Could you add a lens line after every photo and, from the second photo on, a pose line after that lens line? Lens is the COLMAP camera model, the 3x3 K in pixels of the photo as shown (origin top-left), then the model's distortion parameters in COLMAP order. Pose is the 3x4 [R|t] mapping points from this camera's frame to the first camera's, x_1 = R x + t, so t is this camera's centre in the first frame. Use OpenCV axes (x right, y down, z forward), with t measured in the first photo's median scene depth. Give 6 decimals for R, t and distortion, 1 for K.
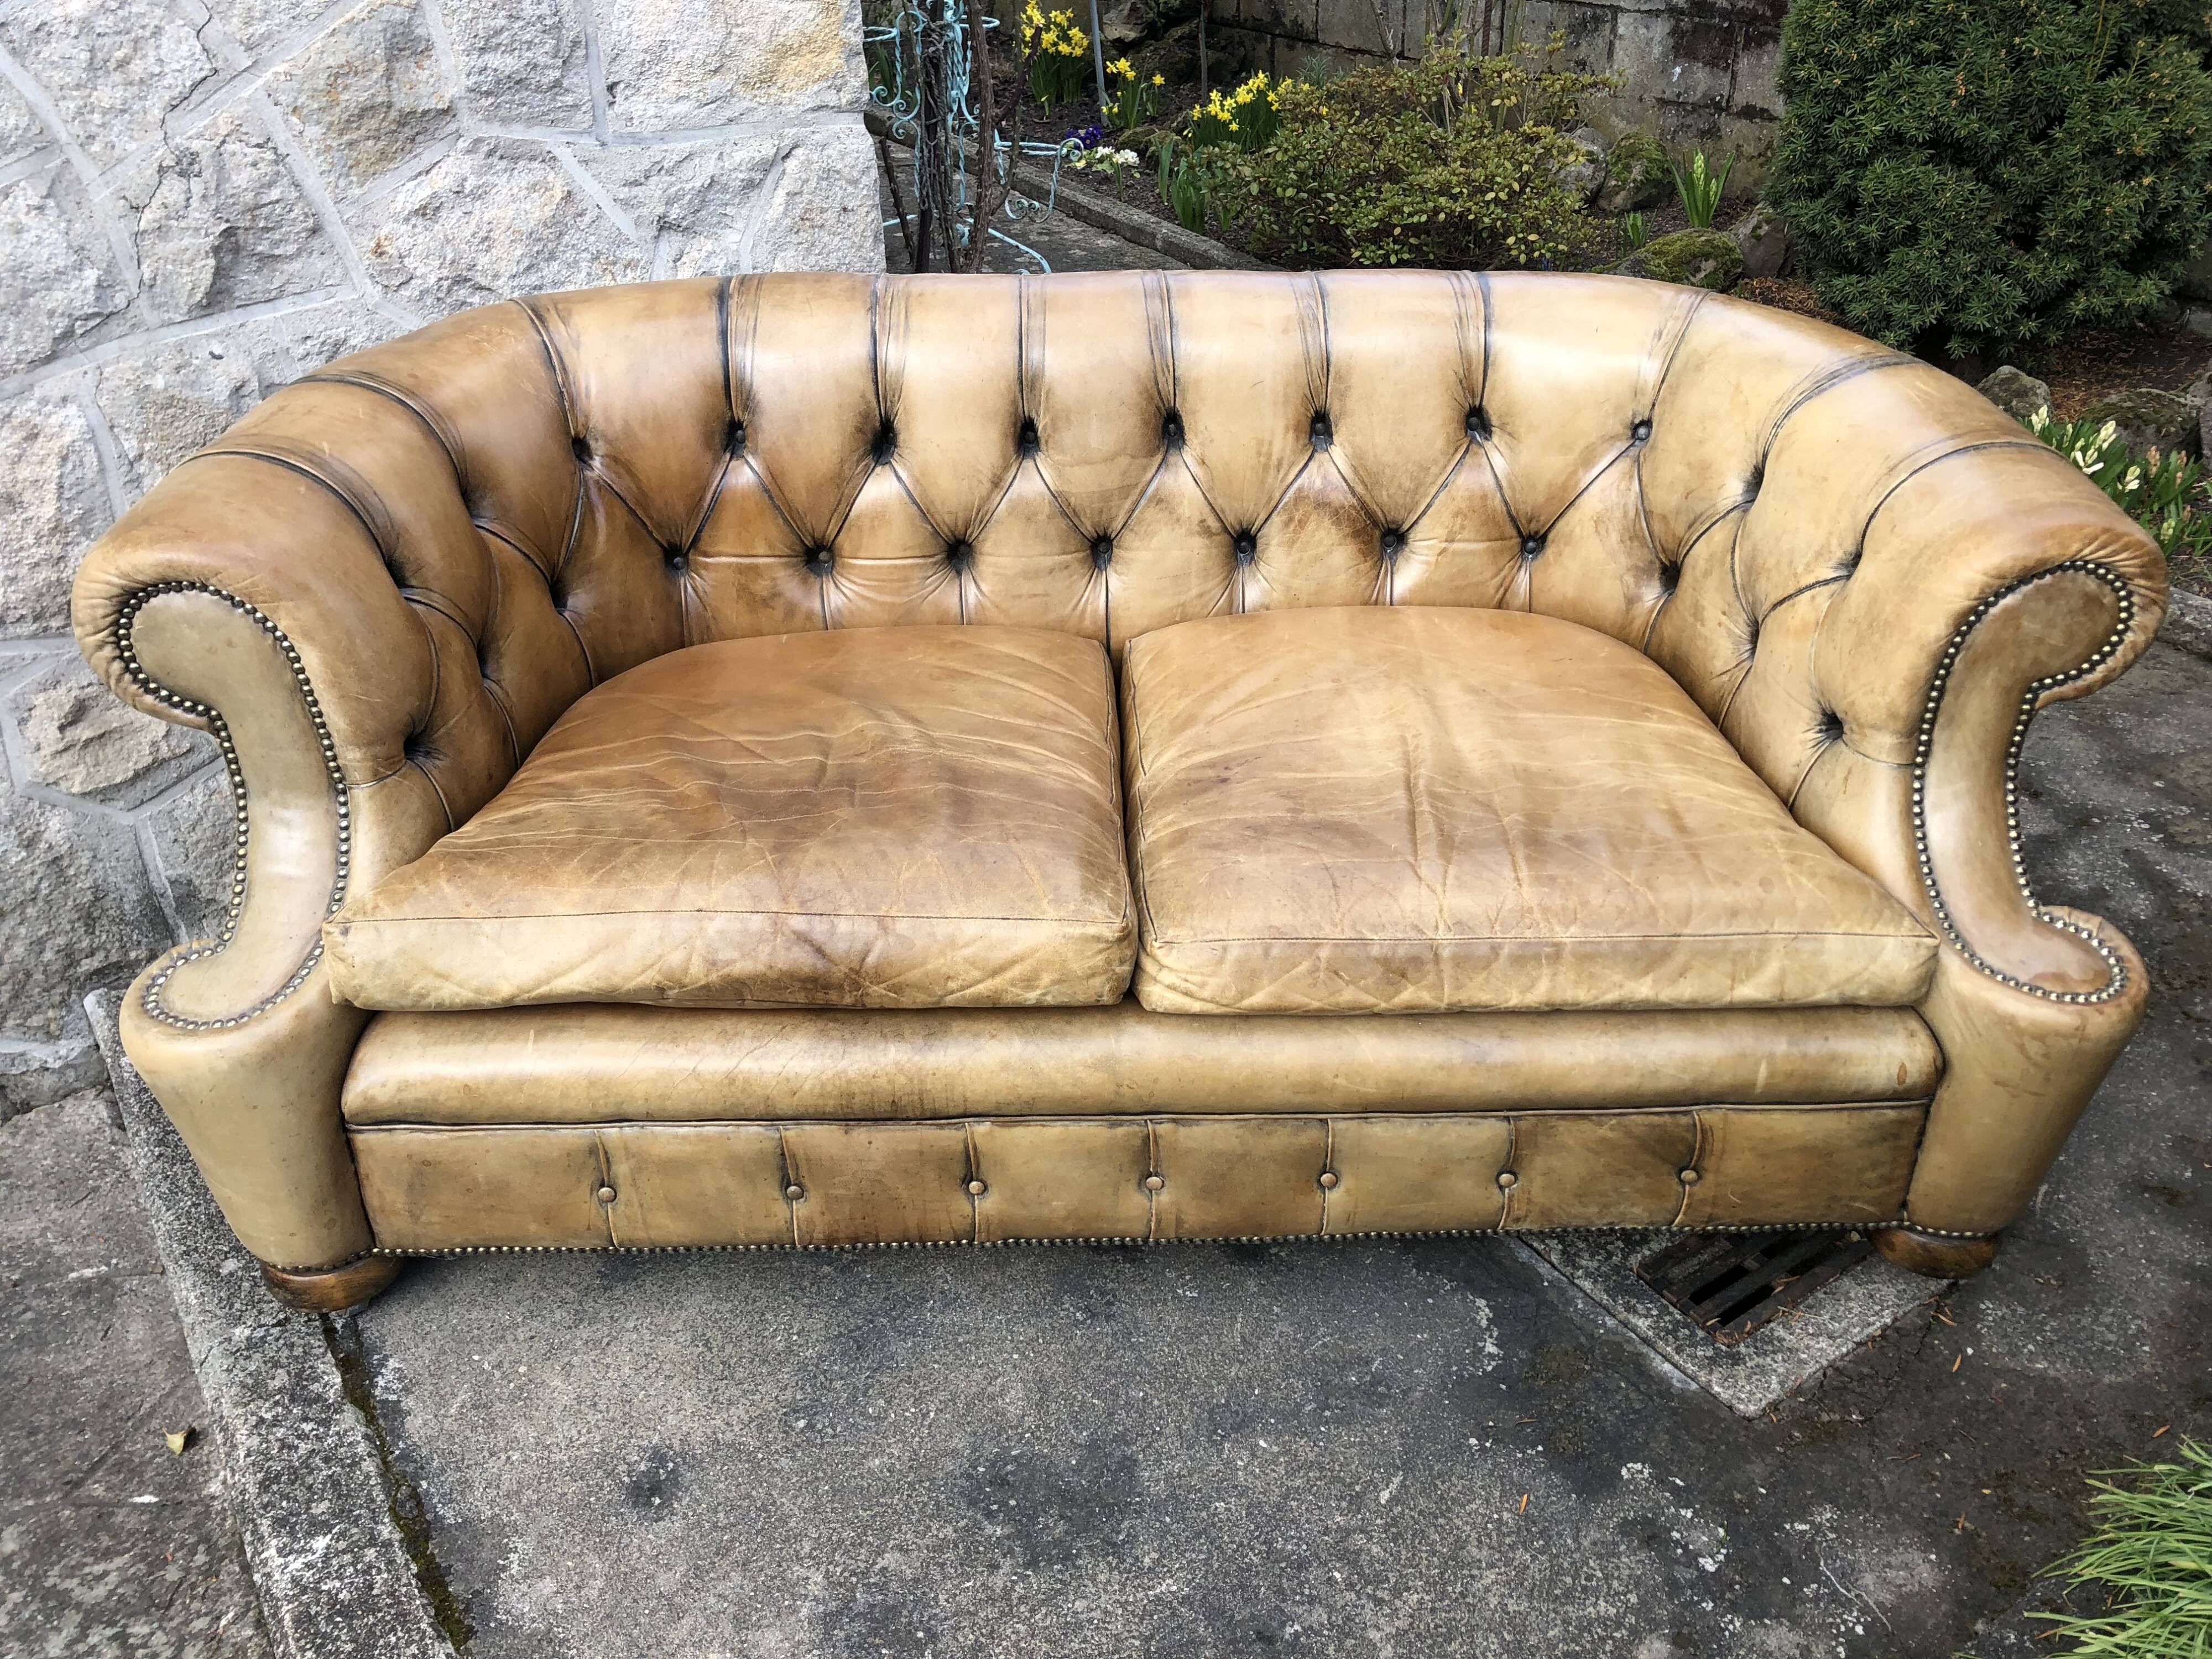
lens RADIAL K [[1818.1, 0, 1091.3], [0, 1818.1, 810.4], [0, 0, 1]] dist [0.004834, 0.017710]
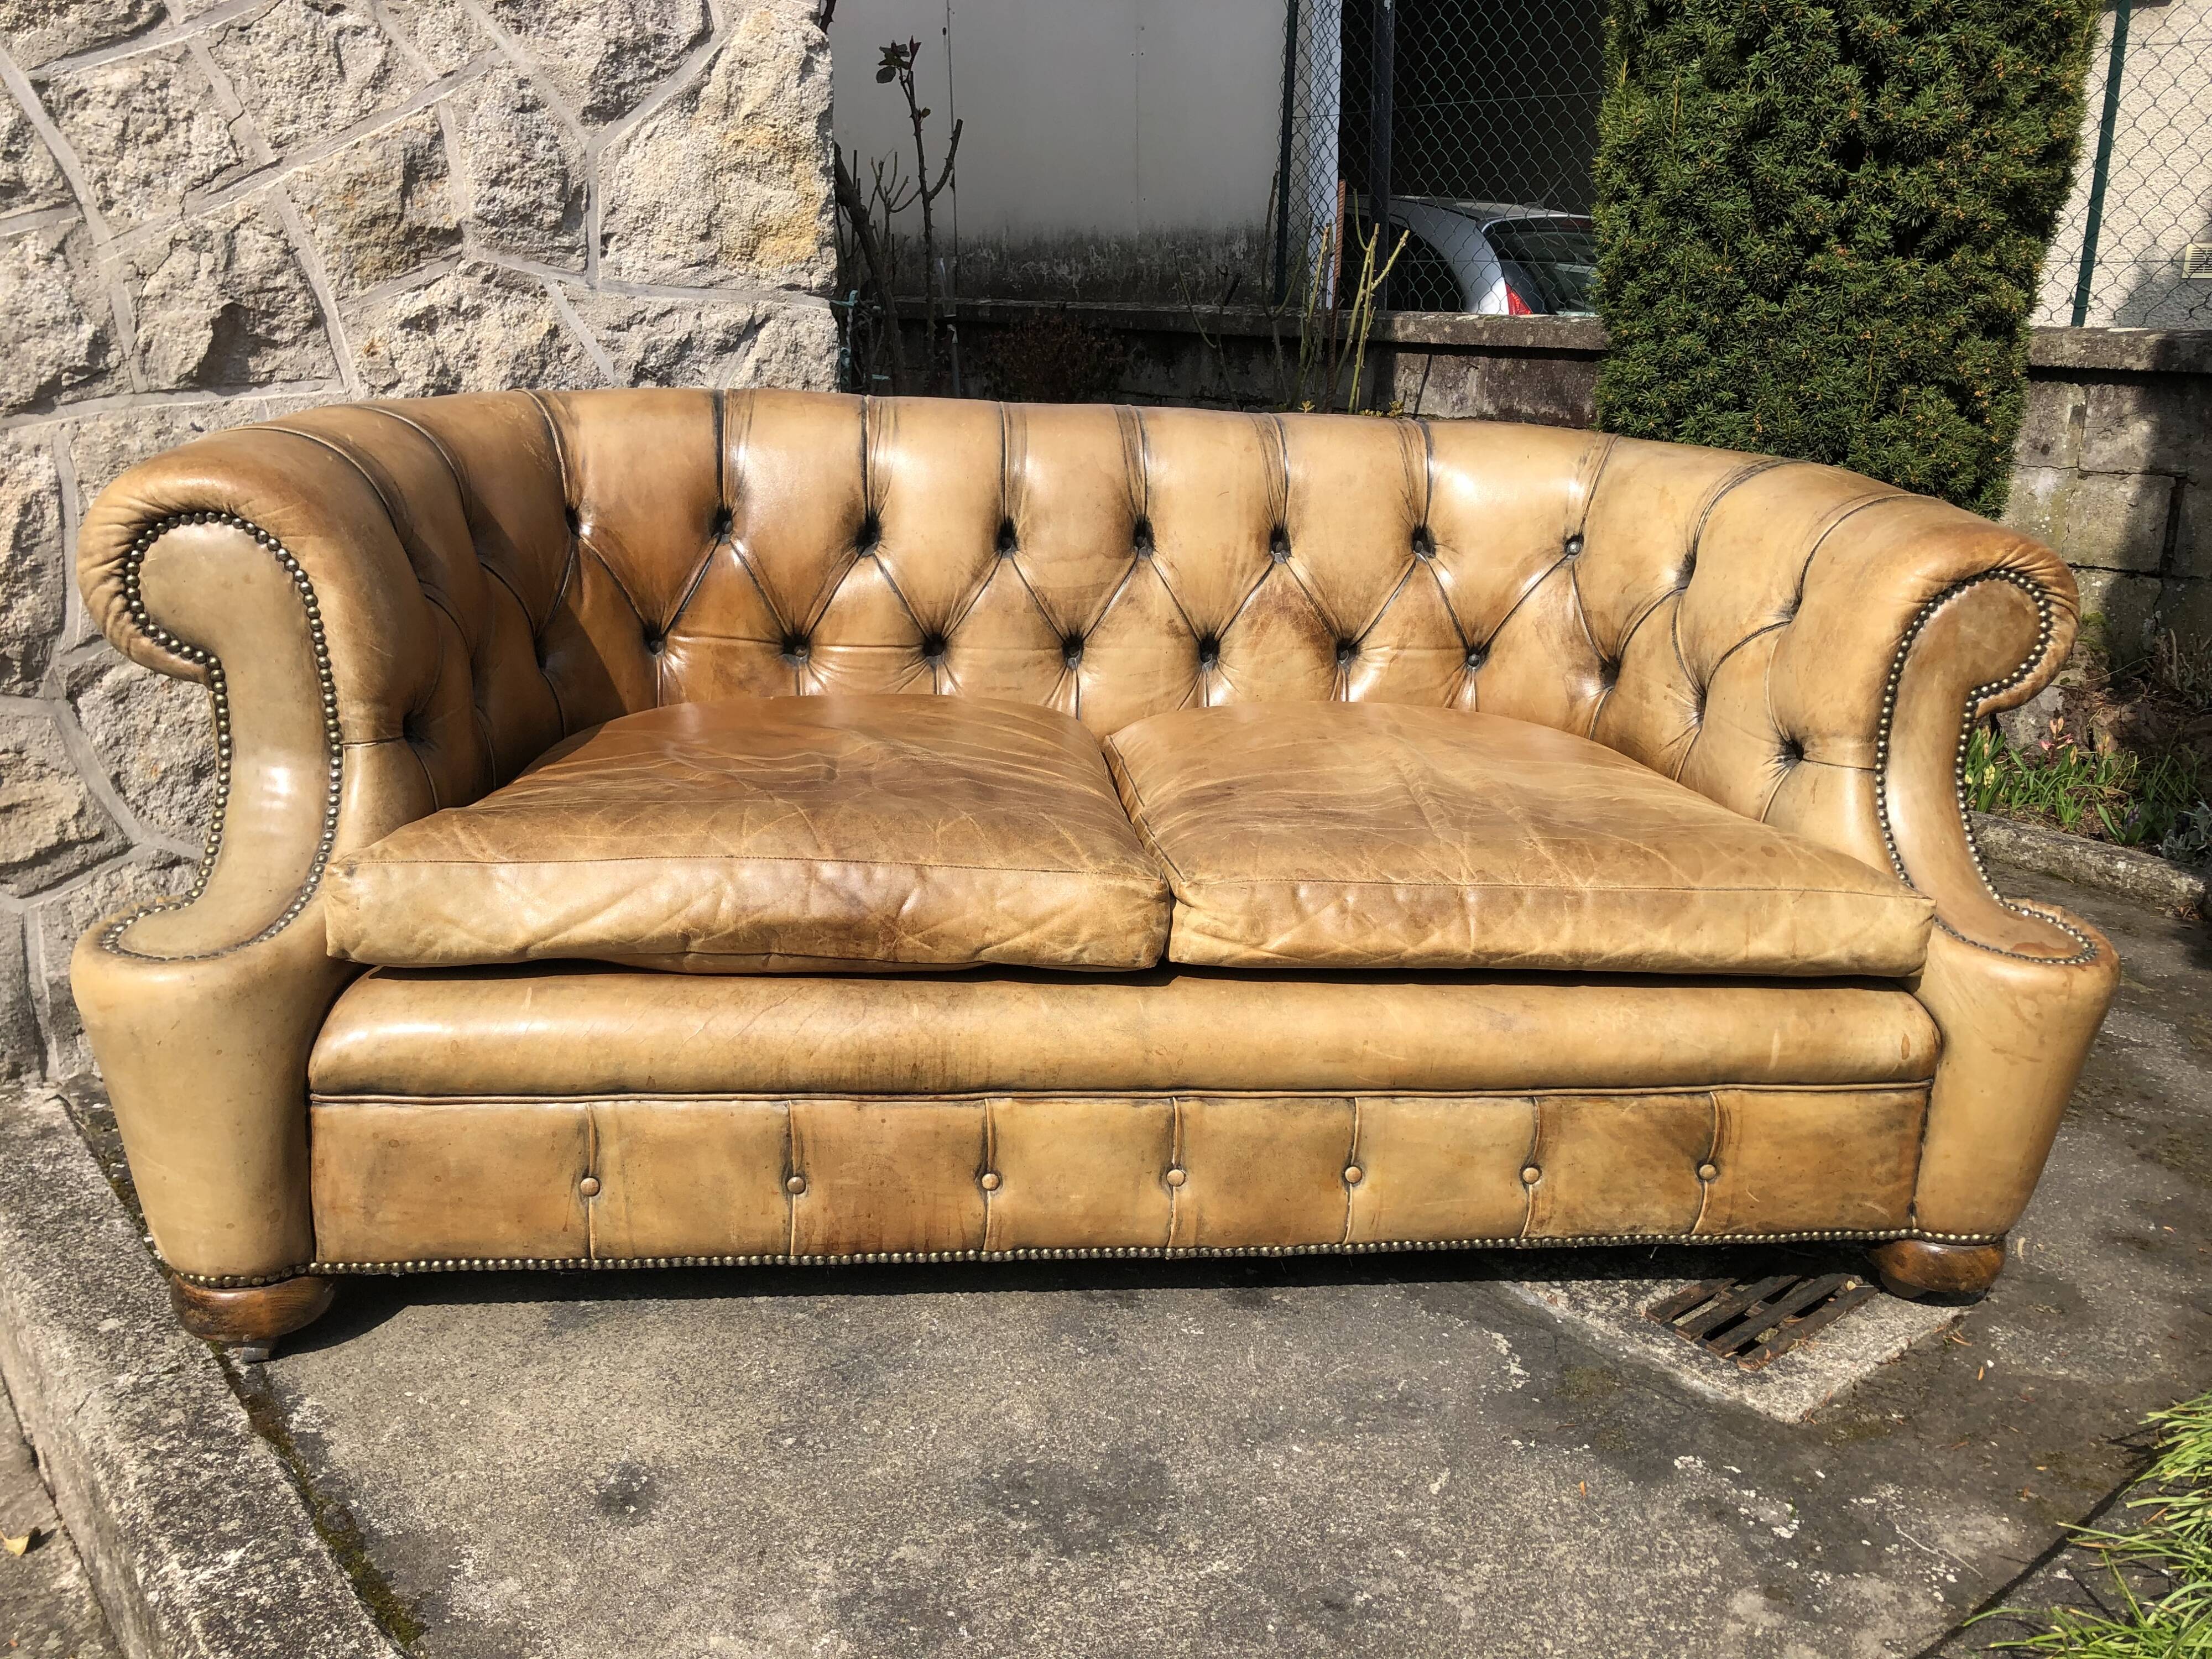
lens RADIAL K [[1818.1, 0, 1112.9], [0, 1818.1, 809.2], [0, 0, 1]] dist [0.004834, 0.017710]
pose [[0.992538, 0.021484, 0.120025, -0.113441], [0.010837, 0.964916, -0.262335, 0.261484], [-0.121450, 0.261678, 0.957483, 0.038735]]
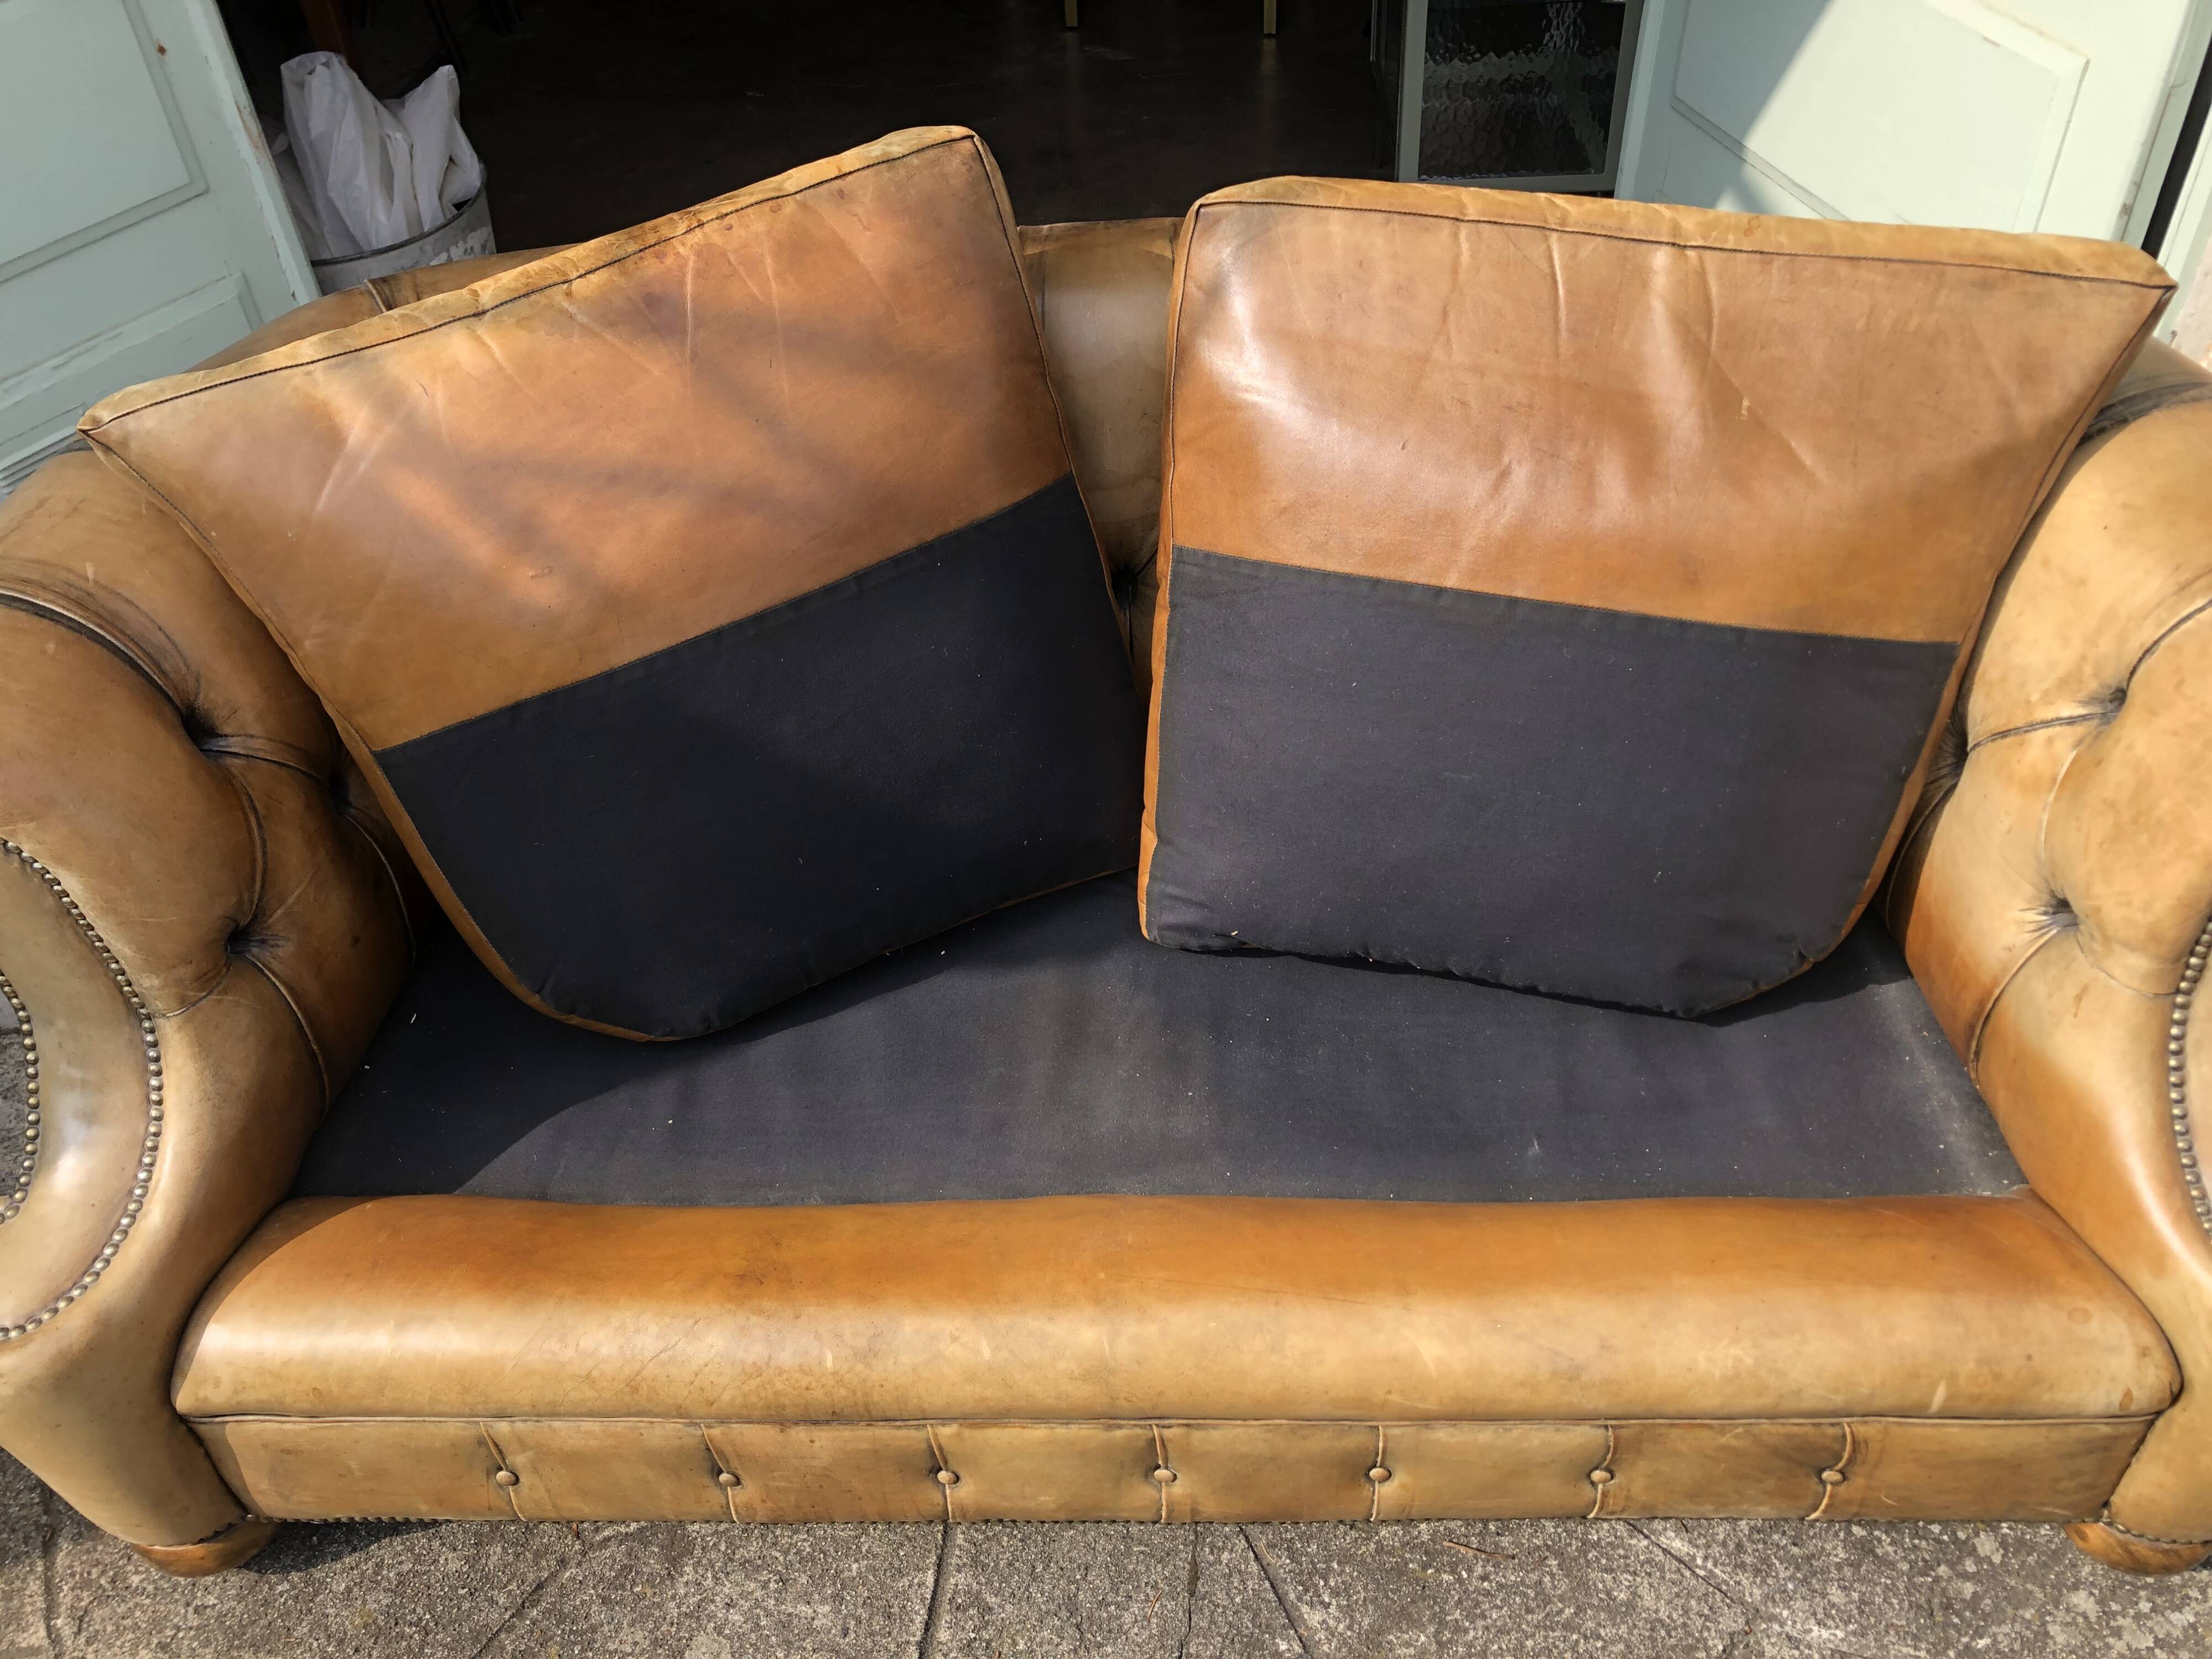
lens RADIAL K [[1818.1, 0, 1097.5], [0, 1818.1, 814.5], [0, 0, 1]] dist [0.004834, 0.017710]
pose [[0.998319, 0.002276, -0.057910, 0.050236], [0.008101, 0.983938, 0.178324, -0.226592], [0.057386, -0.178493, 0.982266, 0.240870]]
